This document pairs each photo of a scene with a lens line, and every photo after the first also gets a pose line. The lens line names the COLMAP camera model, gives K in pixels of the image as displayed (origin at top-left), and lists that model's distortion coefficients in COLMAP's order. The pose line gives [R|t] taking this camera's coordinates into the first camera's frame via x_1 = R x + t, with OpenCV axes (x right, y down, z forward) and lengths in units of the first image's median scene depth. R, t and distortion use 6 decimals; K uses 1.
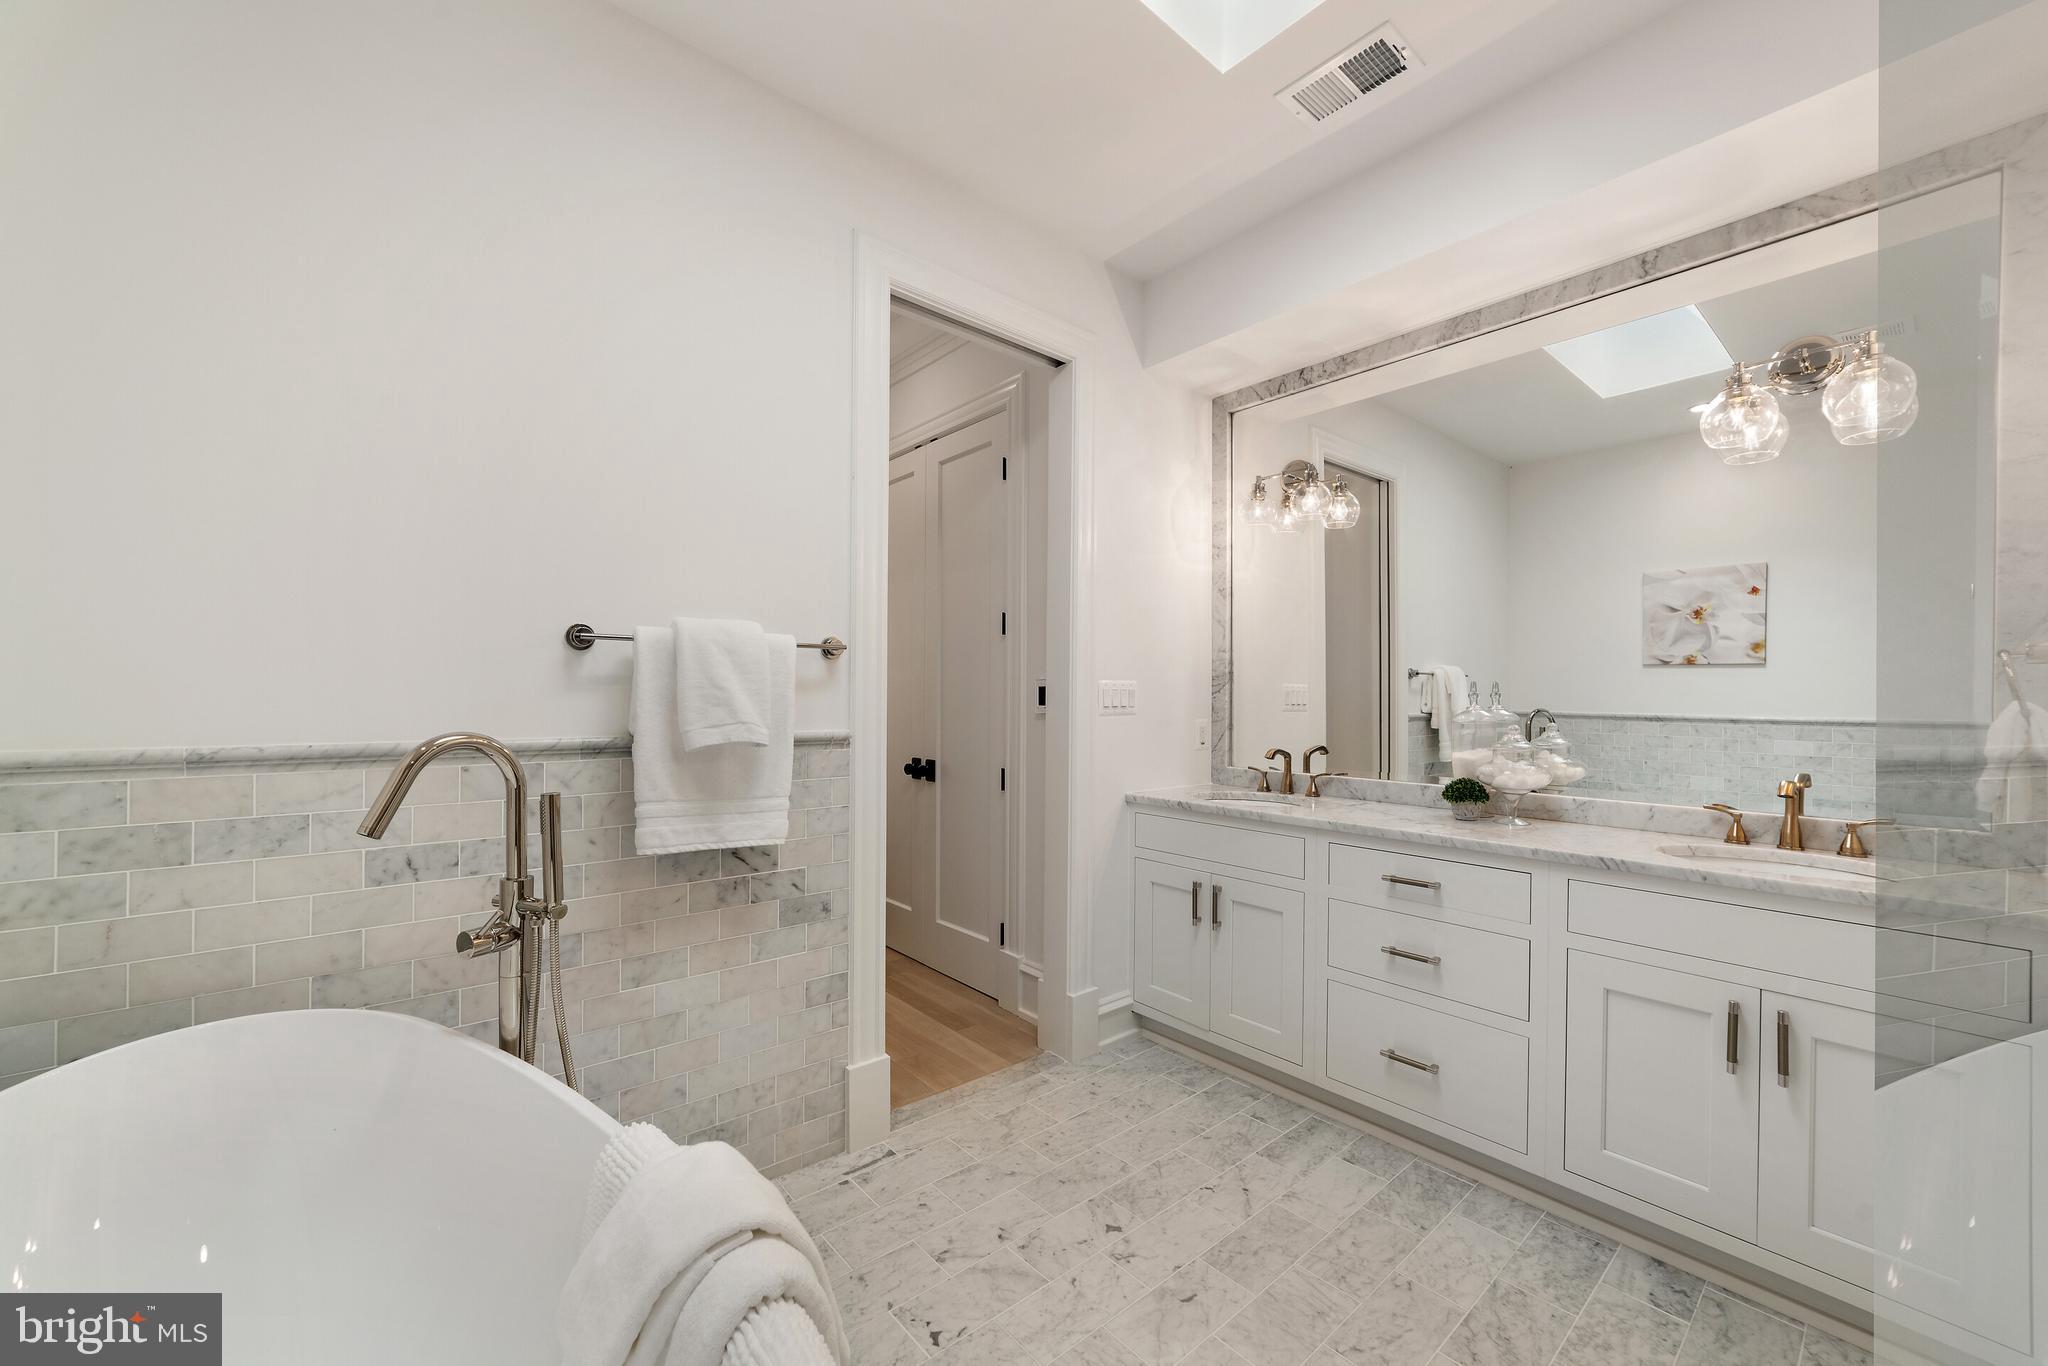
lens RADIAL K [[791.1, 0, 1017.7], [0, 791.1, 703.5], [0, 0, 1]] dist [0.001327, 0.000230]
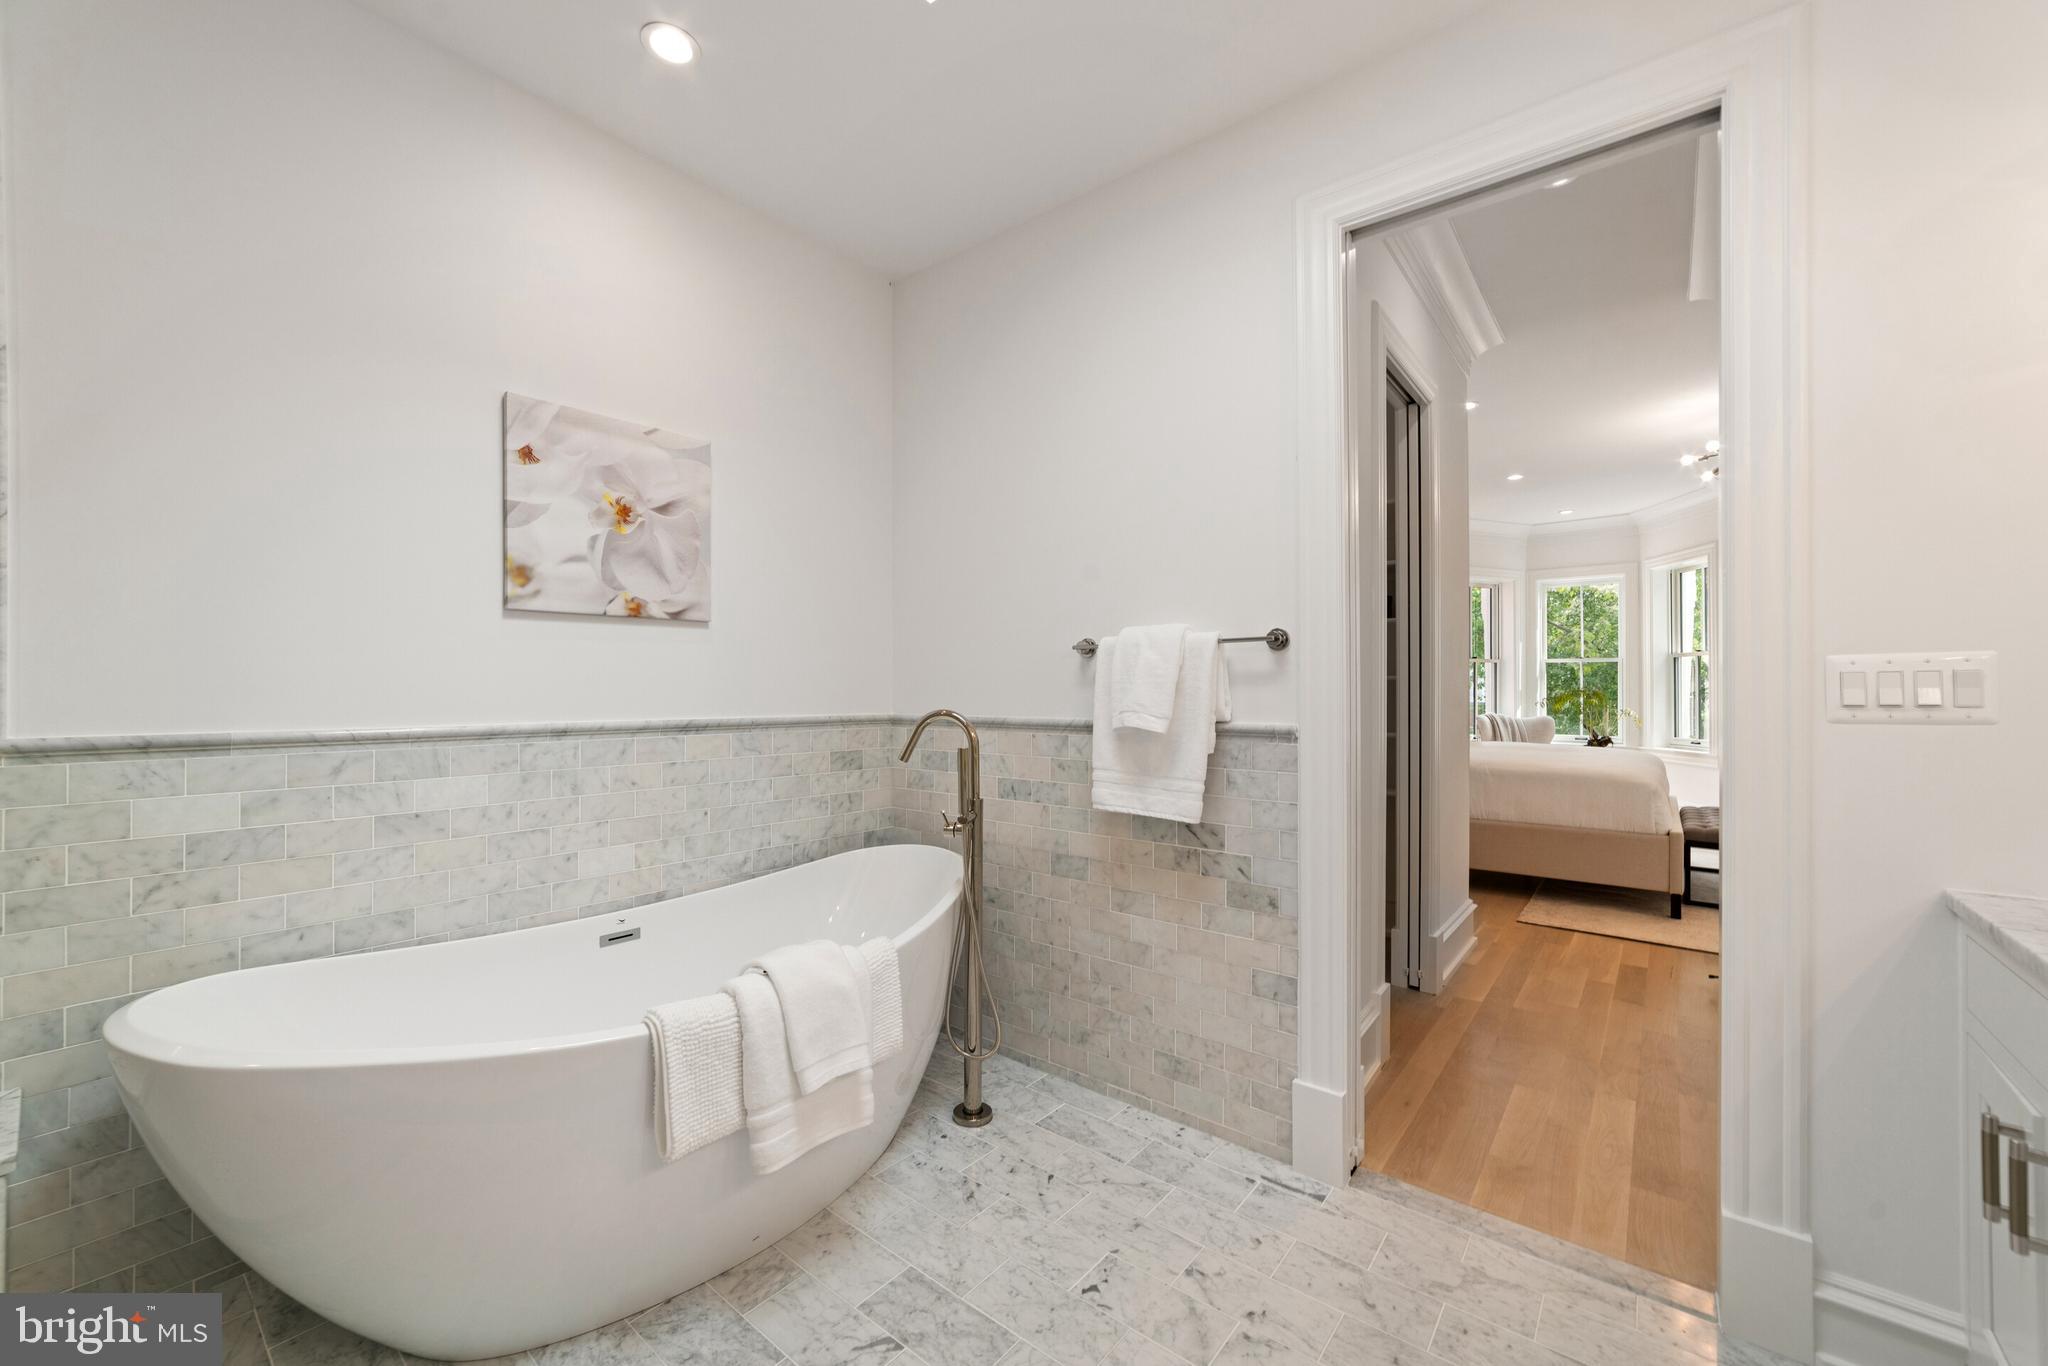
lens RADIAL K [[799.1, 0, 1028.3], [0, 799.1, 689.7], [0, 0, 1]] dist [0.002054, 0.000554]
pose [[0.205306, -0.002568, -0.978694, 0.704082], [-0.003765, 0.999987, -0.003414, -0.003686], [0.978691, 0.004386, 0.205294, 0.519546]]
